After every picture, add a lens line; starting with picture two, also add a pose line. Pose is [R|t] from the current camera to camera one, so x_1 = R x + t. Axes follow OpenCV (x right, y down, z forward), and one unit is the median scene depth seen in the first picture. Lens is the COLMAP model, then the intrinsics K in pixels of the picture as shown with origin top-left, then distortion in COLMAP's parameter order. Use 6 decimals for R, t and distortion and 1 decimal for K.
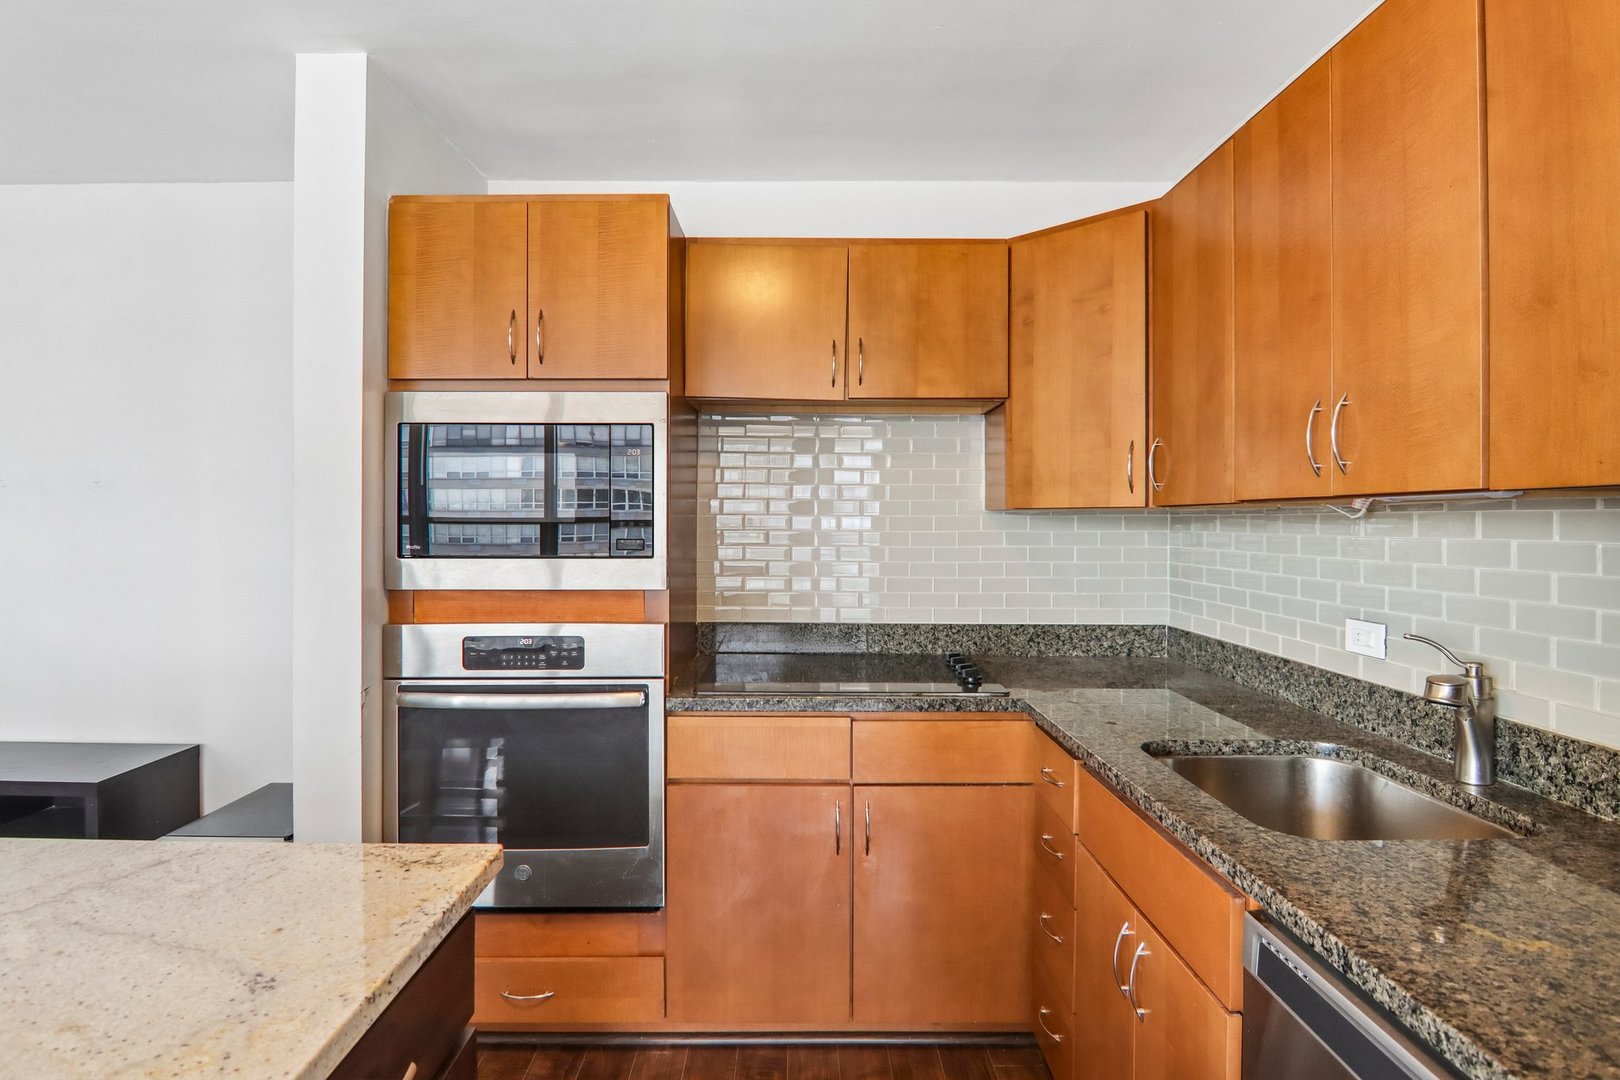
lens RADIAL K [[829.0, 0, 803.8], [0, 829.0, 527.3], [0, 0, 1]] dist [-0.000690, -0.000154]
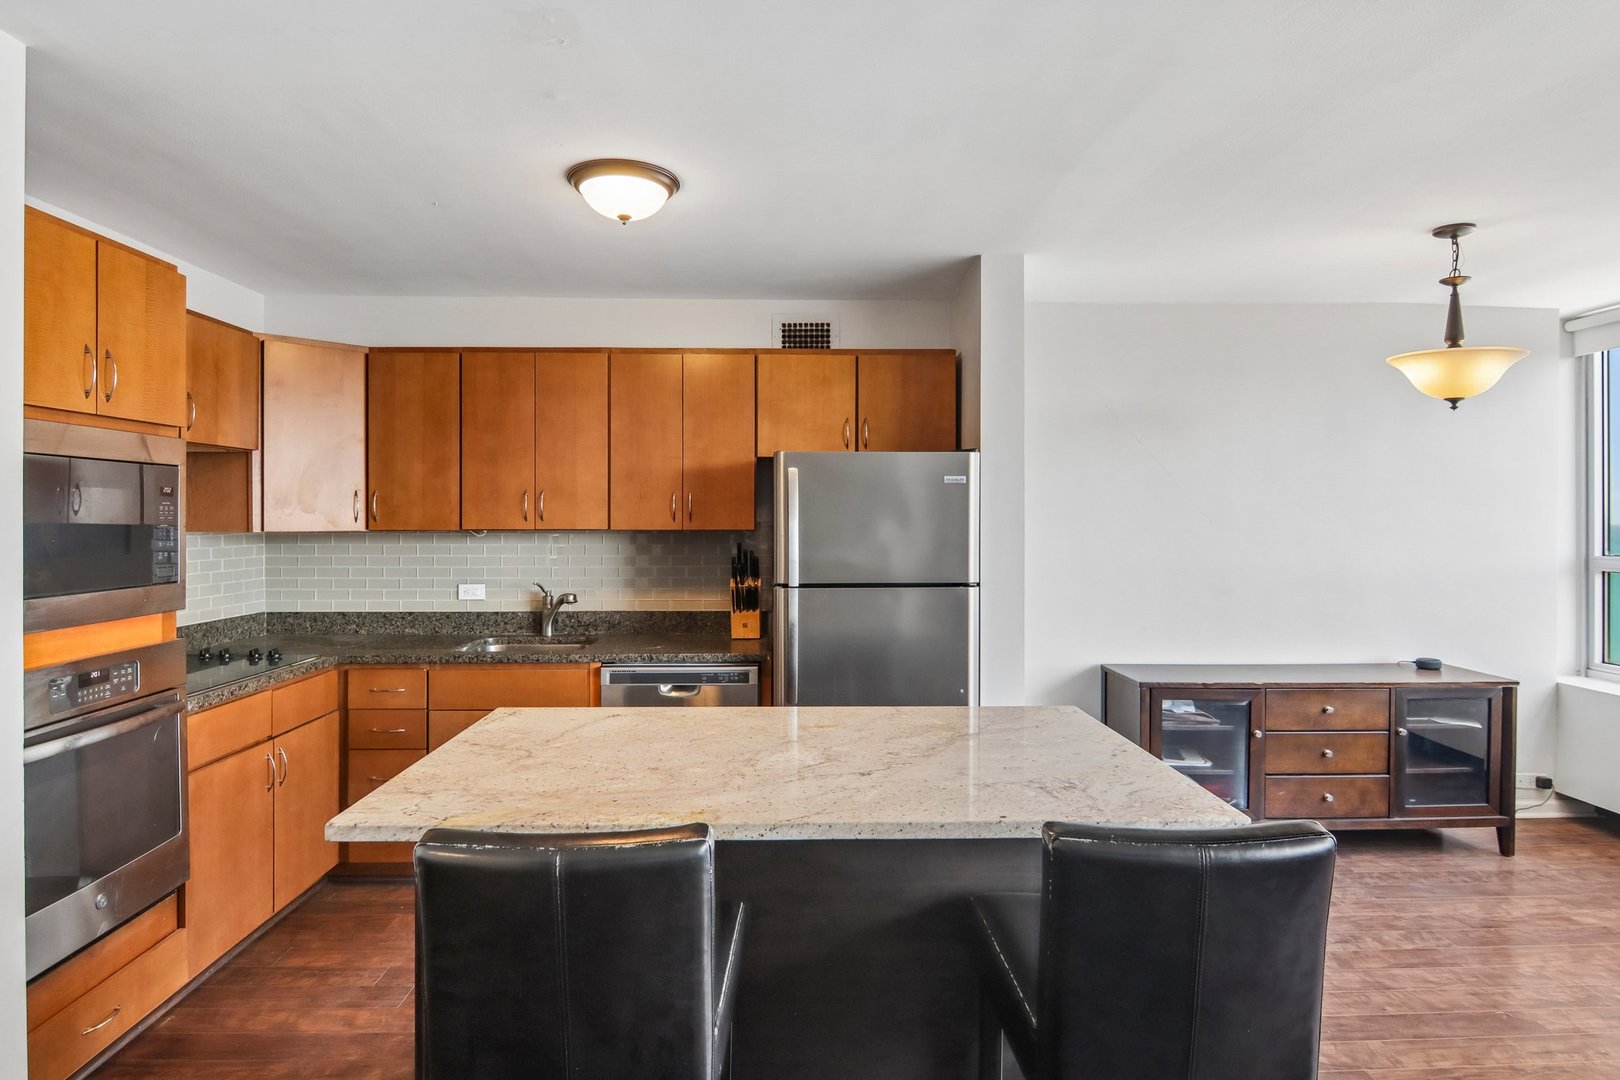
lens RADIAL K [[895.8, 0, 801.0], [0, 895.8, 527.1], [0, 0, 1]] dist [0.001558, -0.017815]
pose [[-0.017485, -0.010961, 0.999787, -1.416352], [0.005512, 0.999924, 0.011058, -0.048127], [-0.999832, 0.005705, -0.017424, 0.156488]]
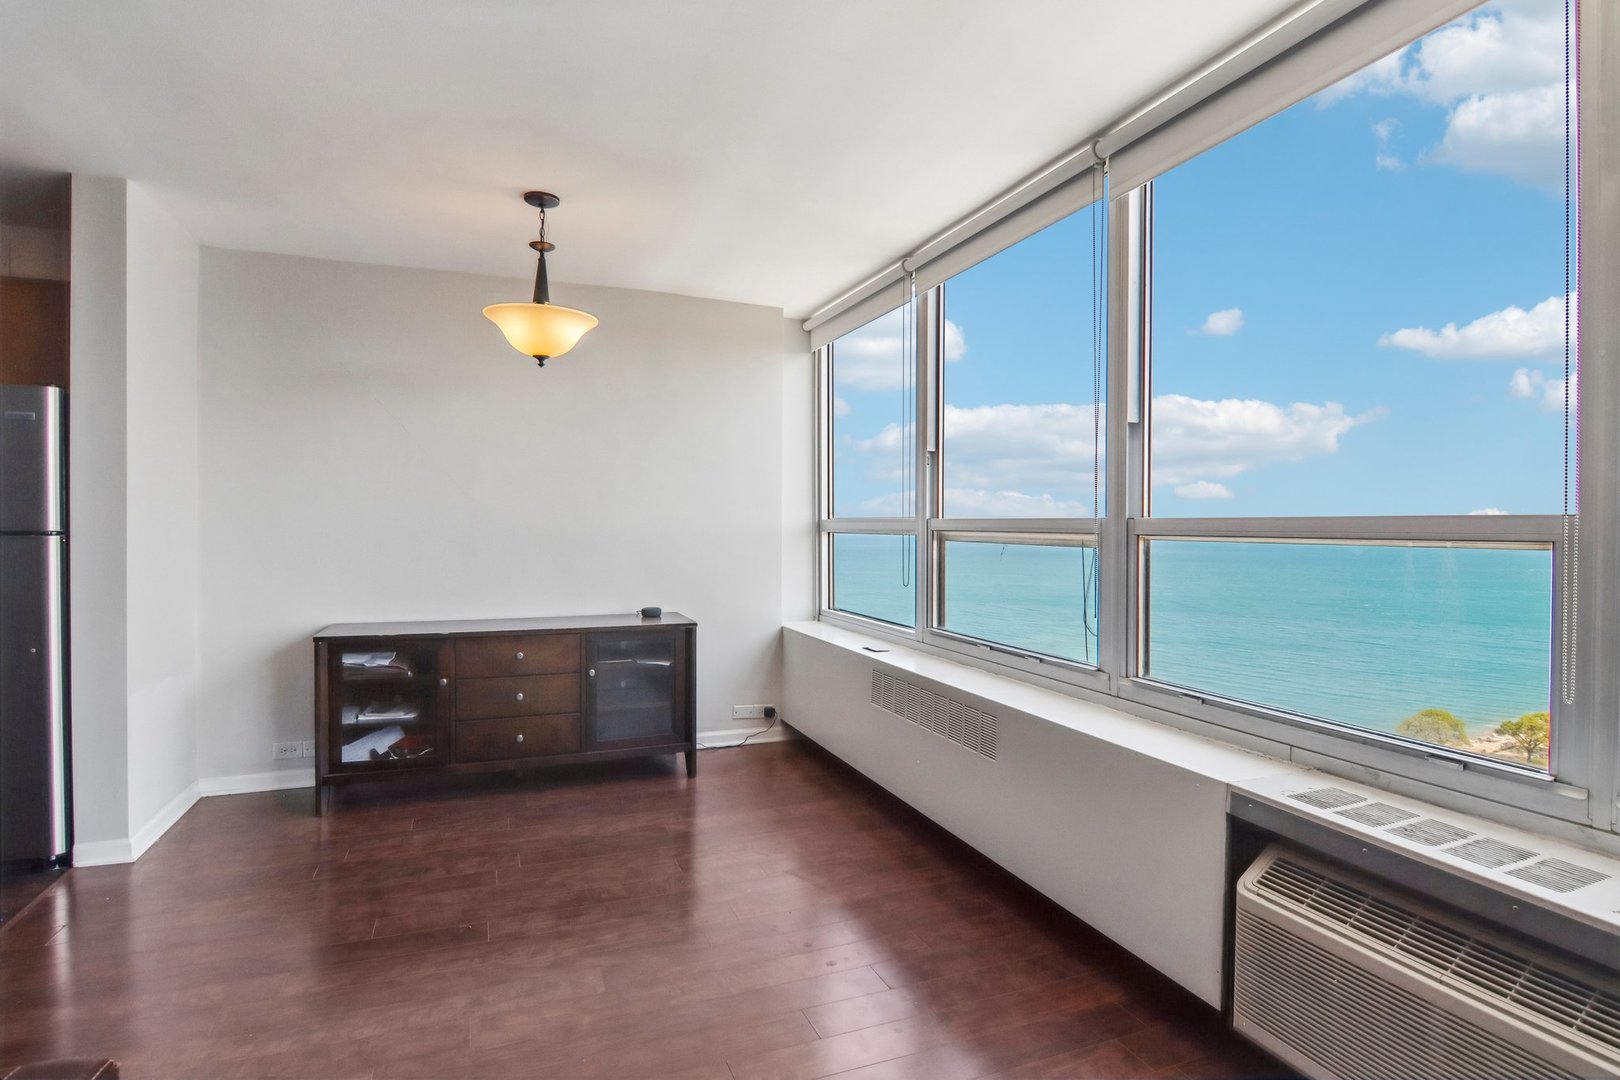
lens RADIAL K [[829.0, 0, 803.8], [0, 829.0, 527.3], [0, 0, 1]] dist [-0.000690, -0.000154]
pose [[-0.366691, -0.009924, 0.930290, -1.512846], [-0.002938, 0.999950, 0.009509, 0.054869], [-0.930338, 0.000754, -0.366702, -0.877076]]
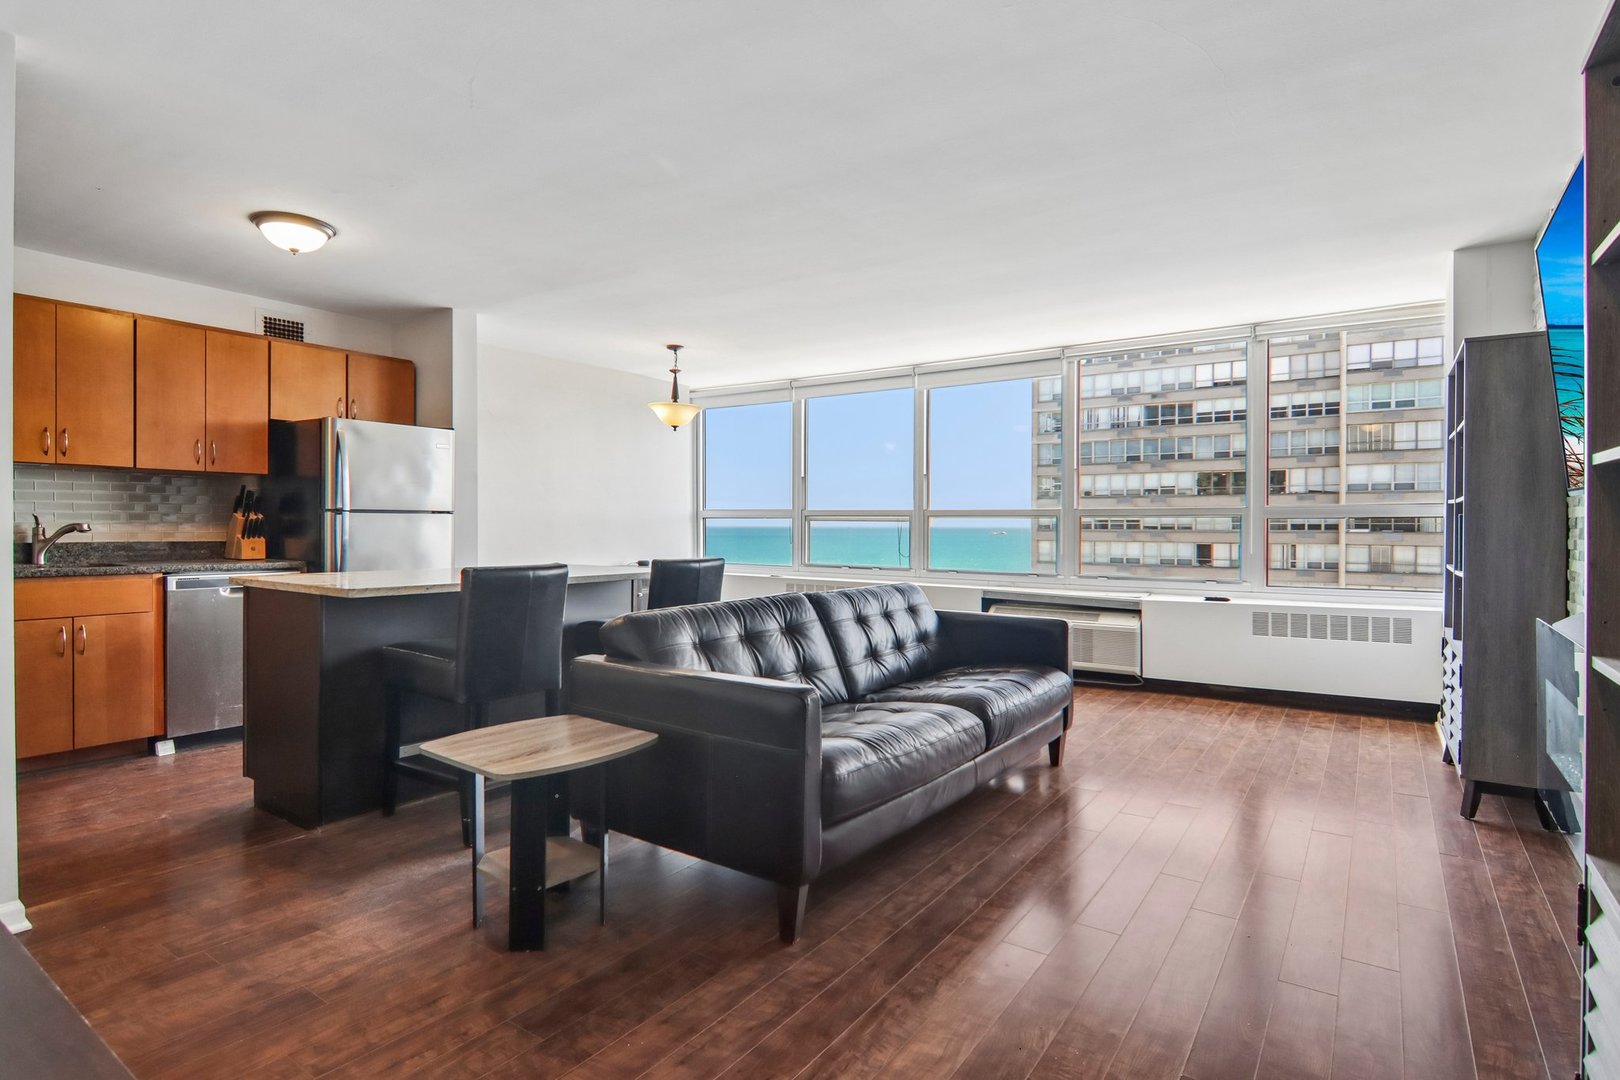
lens RADIAL K [[829.0, 0, 803.8], [0, 829.0, 527.3], [0, 0, 1]] dist [-0.000690, -0.000154]
pose [[-0.819598, -0.012150, 0.572810, -2.046464], [-0.005739, 0.999899, 0.012998, 0.084675], [-0.572910, 0.007366, -0.819585, 1.239409]]
